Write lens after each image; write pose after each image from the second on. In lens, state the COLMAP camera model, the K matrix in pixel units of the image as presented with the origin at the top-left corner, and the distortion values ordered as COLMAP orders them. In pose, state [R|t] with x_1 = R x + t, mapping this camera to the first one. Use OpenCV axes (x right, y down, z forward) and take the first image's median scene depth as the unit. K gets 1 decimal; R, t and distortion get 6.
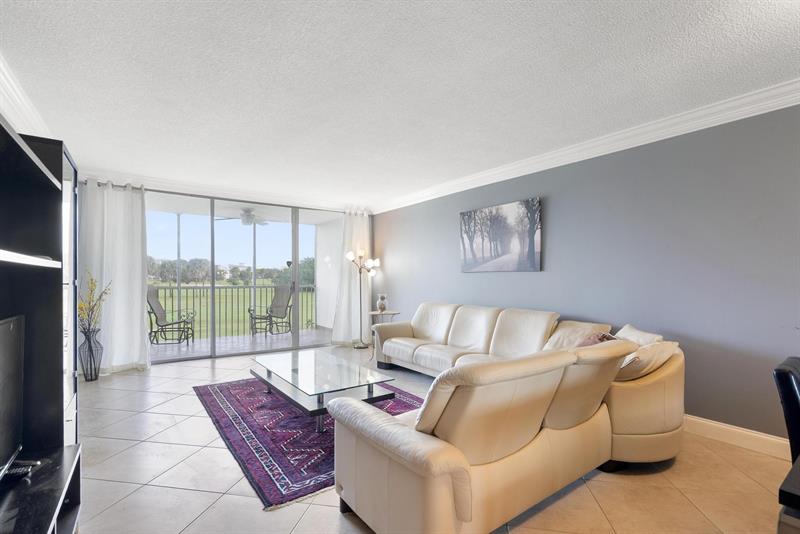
lens RADIAL K [[368.6, 0, 408.9], [0, 368.6, 284.7], [0, 0, 1]] dist [0.000841, 0.003063]
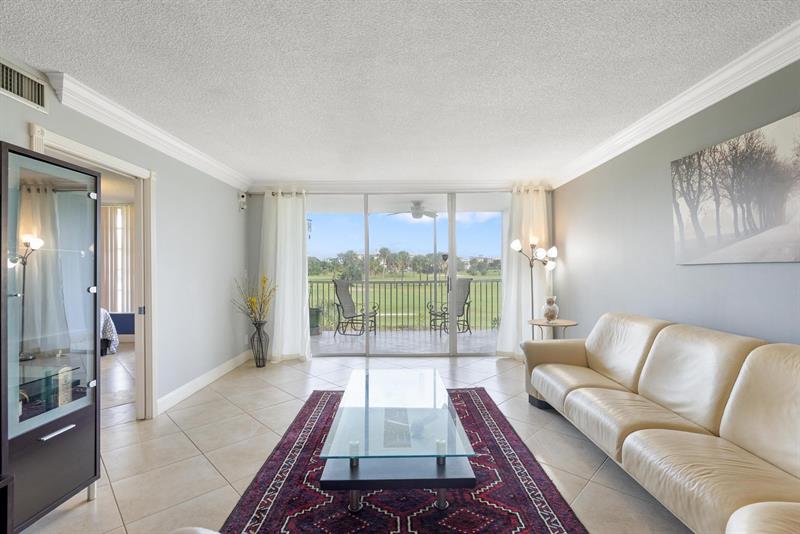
lens RADIAL K [[368.6, 0, 402.5], [0, 368.6, 265.6], [0, 0, 1]] dist [0.000841, 0.003063]
pose [[0.804953, -0.015661, -0.593131, 0.146705], [0.000573, 0.999672, -0.025617, -0.019363], [0.593338, 0.020281, 0.804698, 0.302266]]
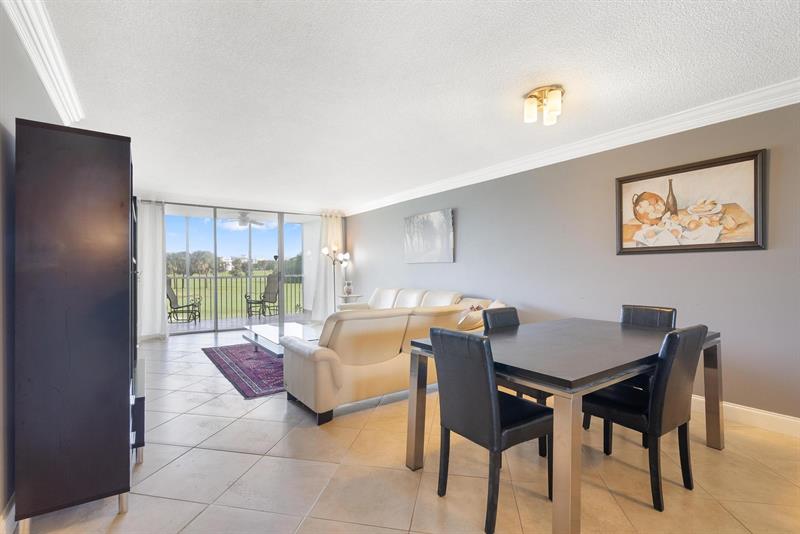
lens RADIAL K [[368.6, 0, 402.8], [0, 368.6, 272.5], [0, 0, 1]] dist [0.000841, 0.003063]
pose [[0.999809, -0.006674, -0.018386, 0.163947], [0.006535, 0.999950, -0.007630, 0.008088], [0.018436, 0.007508, 0.999802, -0.309596]]
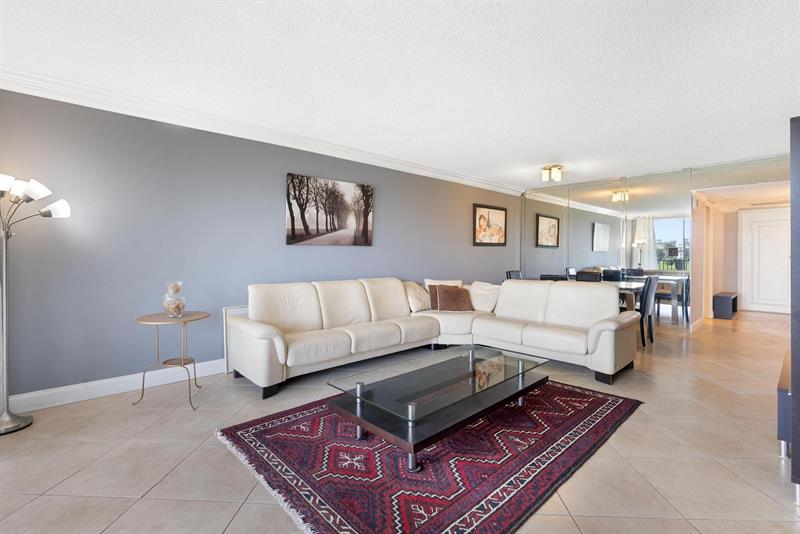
lens RADIAL K [[368.6, 0, 389.8], [0, 368.6, 256.3], [0, 0, 1]] dist [0.000841, 0.003063]
pose [[-0.085103, -0.016327, 0.996238, -0.739525], [0.012030, 0.999776, 0.017412, -0.019848], [-0.996299, 0.013466, -0.084888, 0.878909]]
